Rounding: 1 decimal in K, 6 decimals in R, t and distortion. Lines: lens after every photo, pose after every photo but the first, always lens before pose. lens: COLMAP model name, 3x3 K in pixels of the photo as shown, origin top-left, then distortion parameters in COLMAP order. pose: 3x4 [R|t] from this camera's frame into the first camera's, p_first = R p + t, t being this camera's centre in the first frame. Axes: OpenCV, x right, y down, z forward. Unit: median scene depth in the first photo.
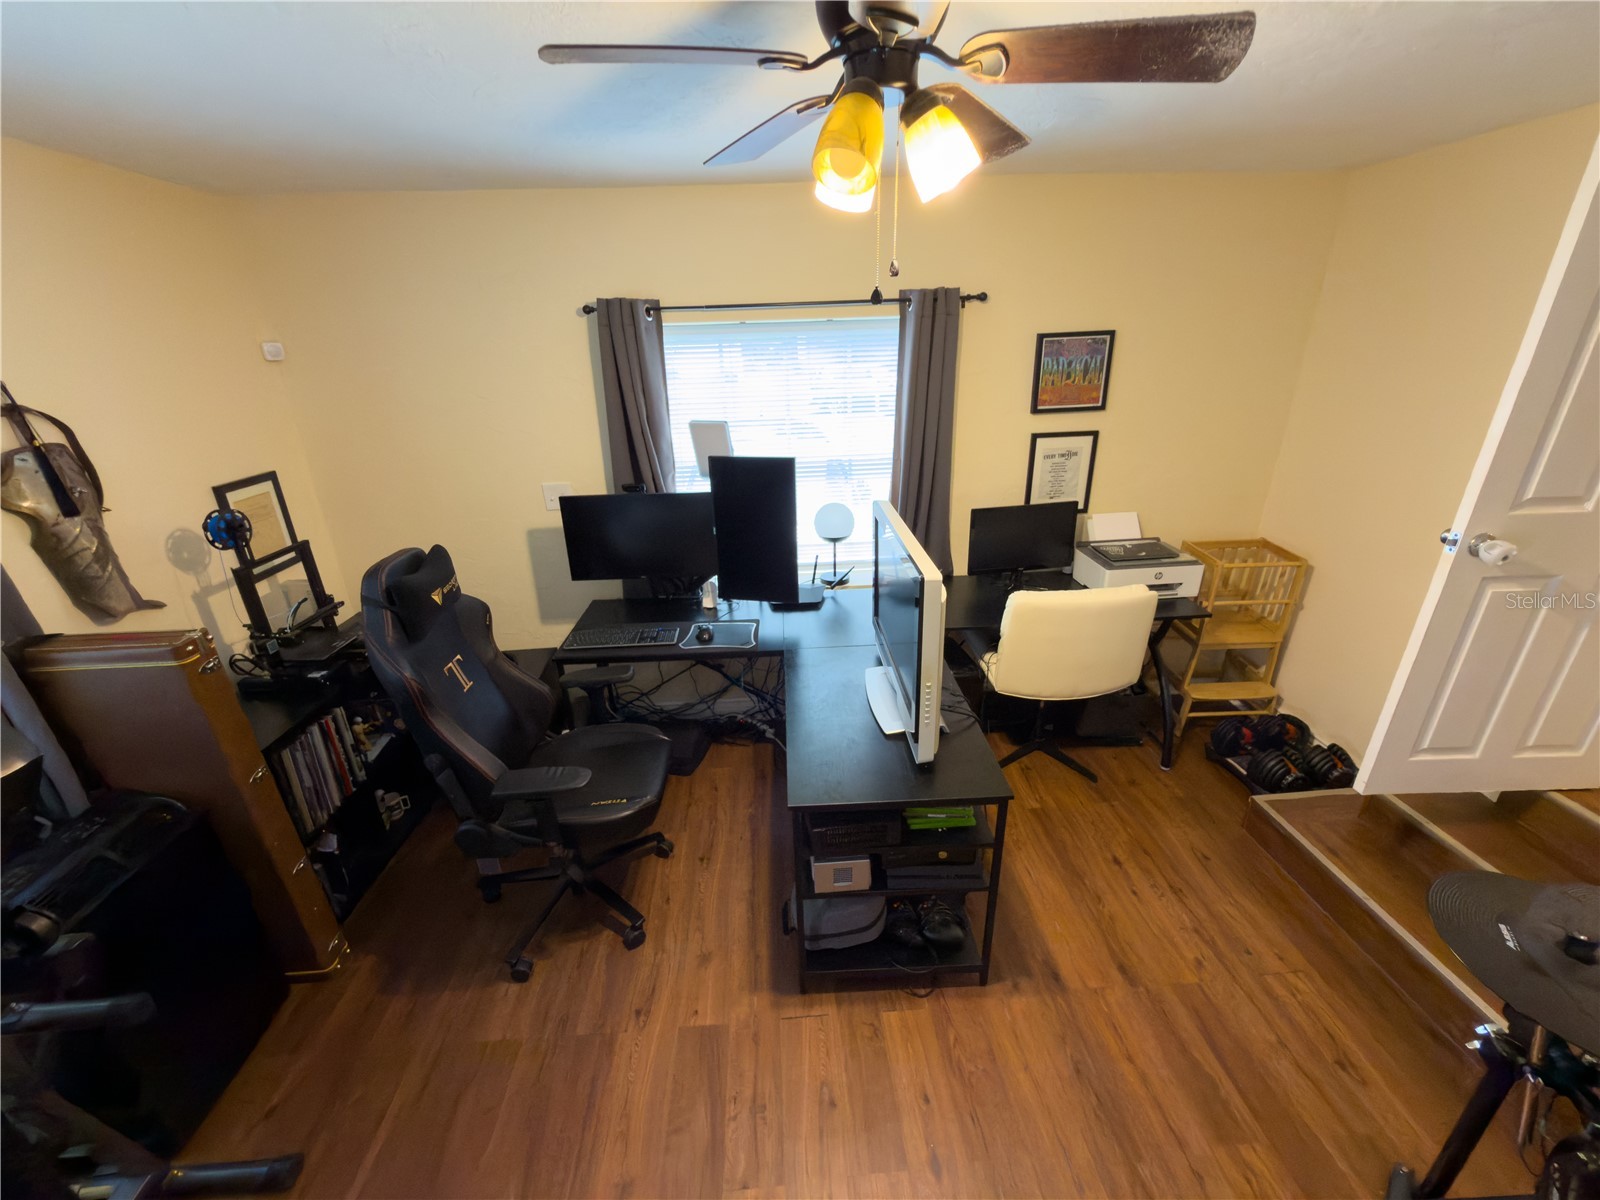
lens RADIAL K [[634.7, 0, 802.8], [0, 634.7, 600.0], [0, 0, 1]] dist [-0.001218, -0.000167]
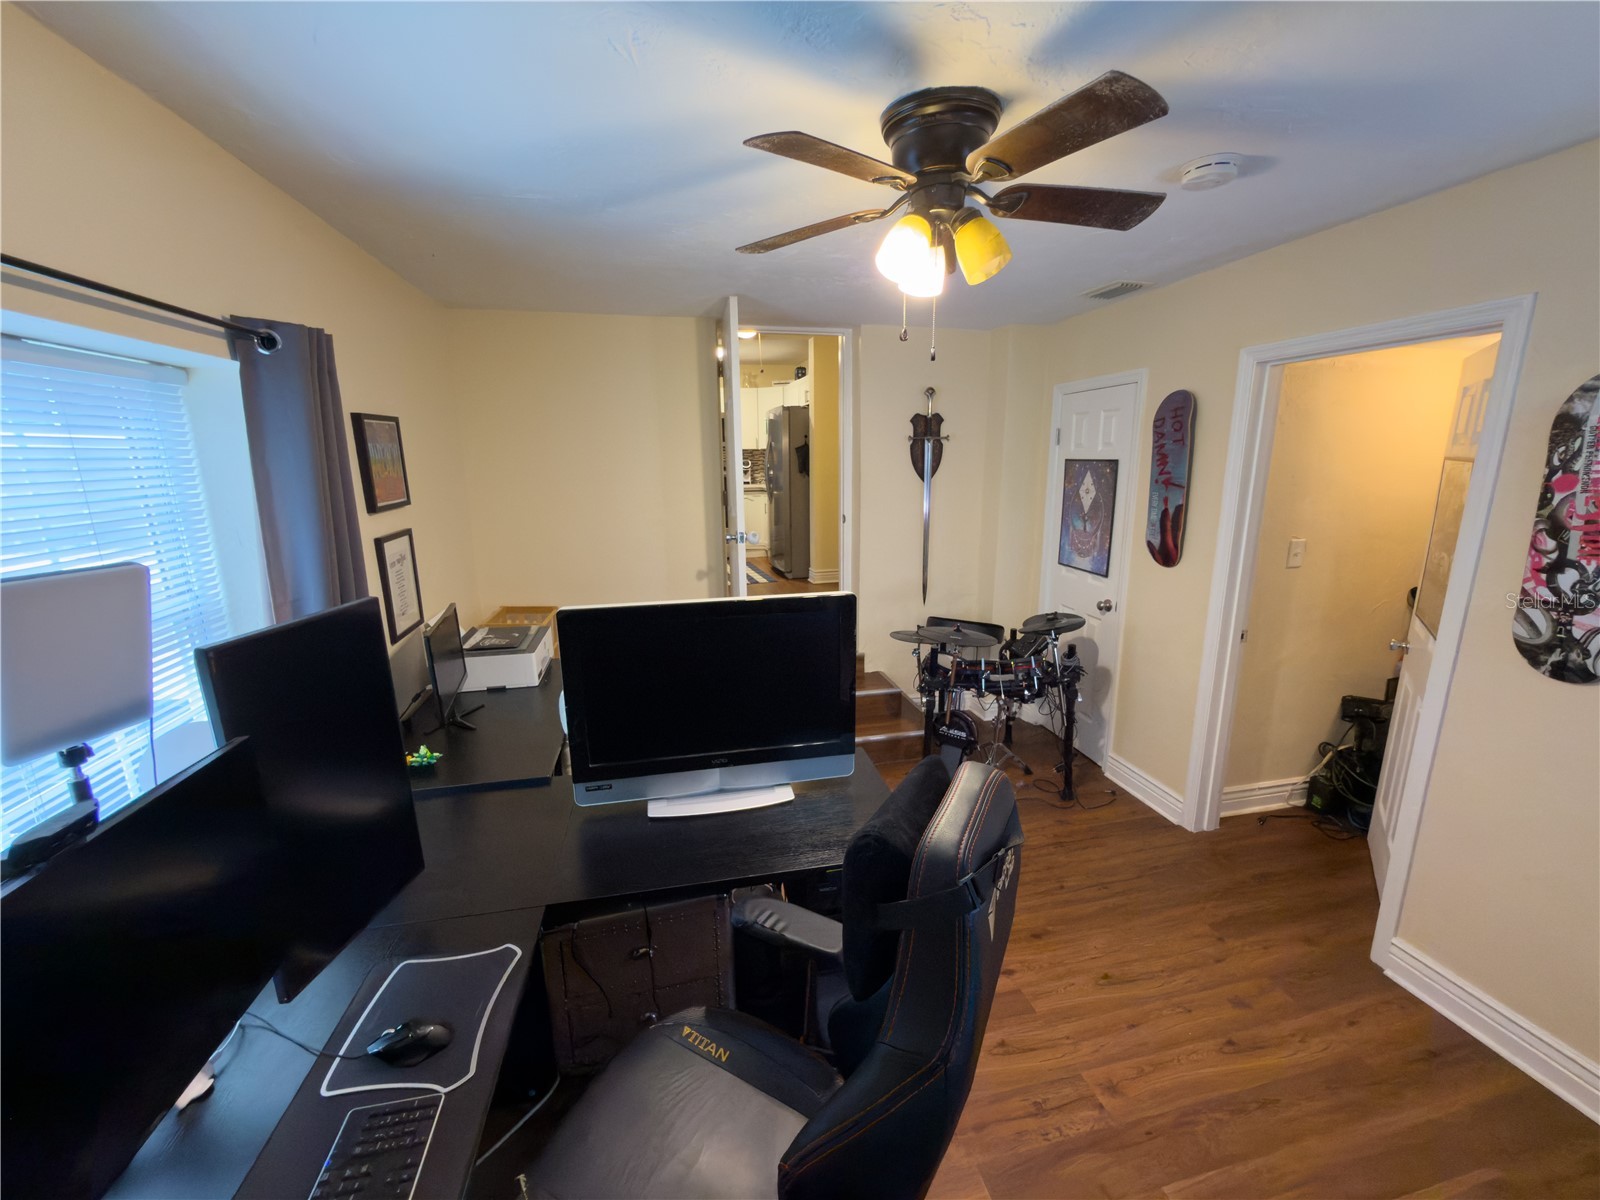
lens RADIAL K [[634.7, 0, 802.8], [0, 634.7, 600.0], [0, 0, 1]] dist [-0.001218, -0.000167]
pose [[-0.169284, -0.188154, 0.967441, -0.549820], [0.386808, 0.890163, 0.240809, -0.207424], [-0.906489, 0.414979, -0.077911, 0.712983]]
